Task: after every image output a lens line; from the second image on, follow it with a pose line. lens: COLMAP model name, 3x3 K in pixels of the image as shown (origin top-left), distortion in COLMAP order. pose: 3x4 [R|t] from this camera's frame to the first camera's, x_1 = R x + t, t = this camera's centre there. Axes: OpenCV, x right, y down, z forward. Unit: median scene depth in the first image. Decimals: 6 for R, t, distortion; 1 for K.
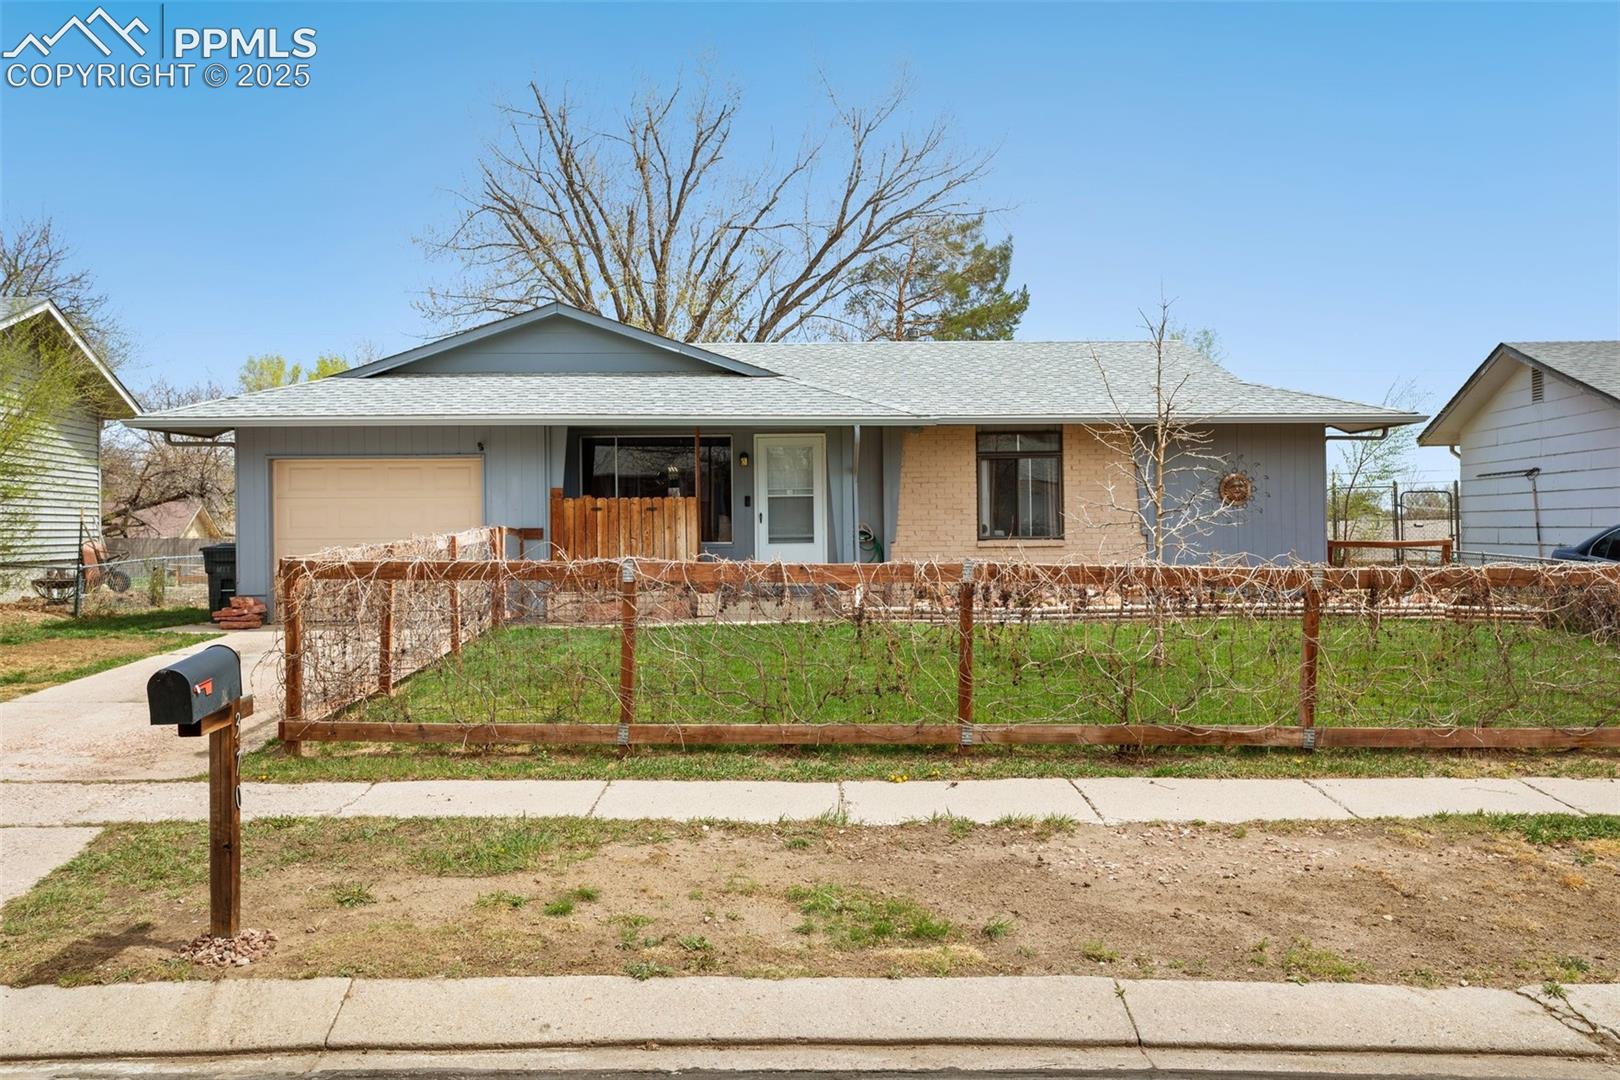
lens RADIAL K [[1365.1, 0, 810.0], [0, 1365.1, 540.0], [0, 0, 1]] dist [0.001514, -0.000616]
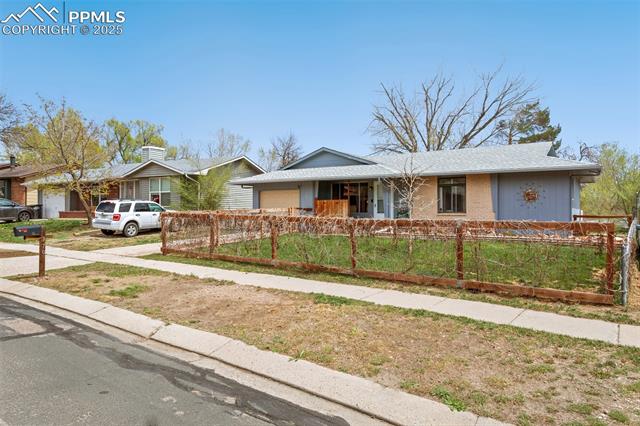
lens RADIAL K [[409.7, 0, 322.4], [0, 409.7, 212.4], [0, 0, 1]] dist [-0.008506, -0.001353]
pose [[0.823145, 0.011620, -0.567713, 0.435409], [-0.015173, 0.999884, -0.001534, 0.004194], [0.567629, 0.009877, 0.823225, 0.086537]]
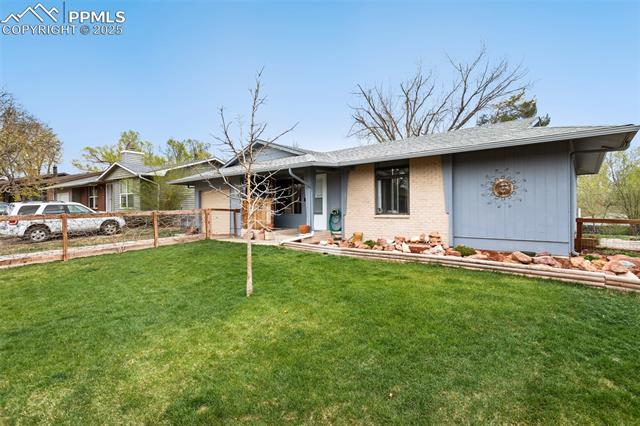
lens RADIAL K [[301.8, 0, 322.3], [0, 301.8, 209.6], [0, 0, 1]] dist [0.001852, 0.000255]
pose [[0.753573, 0.004731, -0.657347, 0.394443], [-0.007375, 0.999972, -0.001257, -0.007021], [0.657323, 0.005795, 0.753587, 0.552931]]
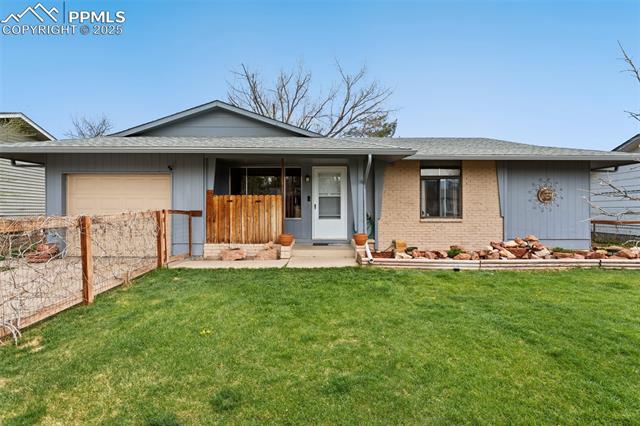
lens RADIAL K [[301.8, 0, 322.3], [0, 301.8, 209.6], [0, 0, 1]] dist [0.001852, 0.000255]
pose [[0.999802, 0.010012, -0.017180, -0.017432], [-0.010230, 0.999868, -0.012630, -0.006019], [0.017051, 0.012803, 0.999773, 0.541341]]
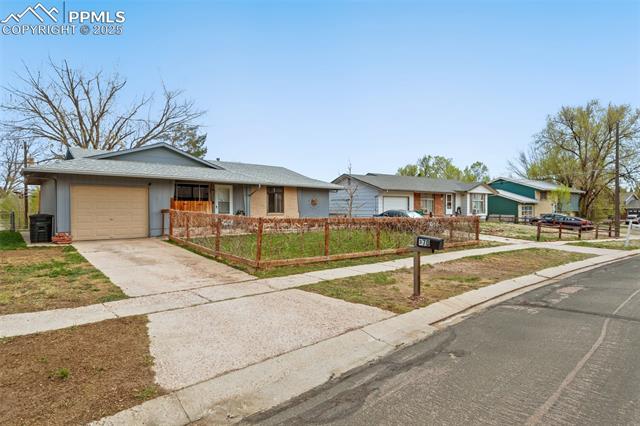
lens RADIAL K [[354.0, 0, 320.0], [0, 354.0, 213.0], [0, 0, 1]] dist [0.000863, 0.000390]
pose [[0.761086, 0.000502, 0.648651, -0.450227], [-0.001306, 0.999999, 0.000758, -0.000840], [-0.648650, -0.001424, 0.761086, 0.079636]]
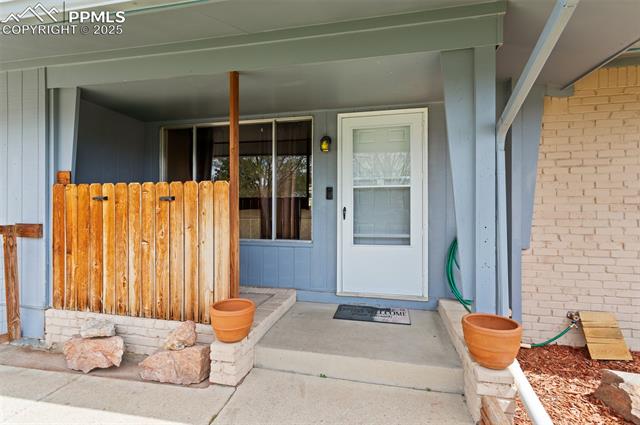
lens RADIAL K [[328.9, 0, 320.0], [0, 328.9, 212.5], [0, 0, 1]] dist [0.002177, 0.000293]
pose [[0.974169, 0.011762, -0.225513, -0.005779], [-0.015032, 0.999805, -0.012786, -0.013923], [0.225319, 0.015845, 0.974156, 0.804442]]
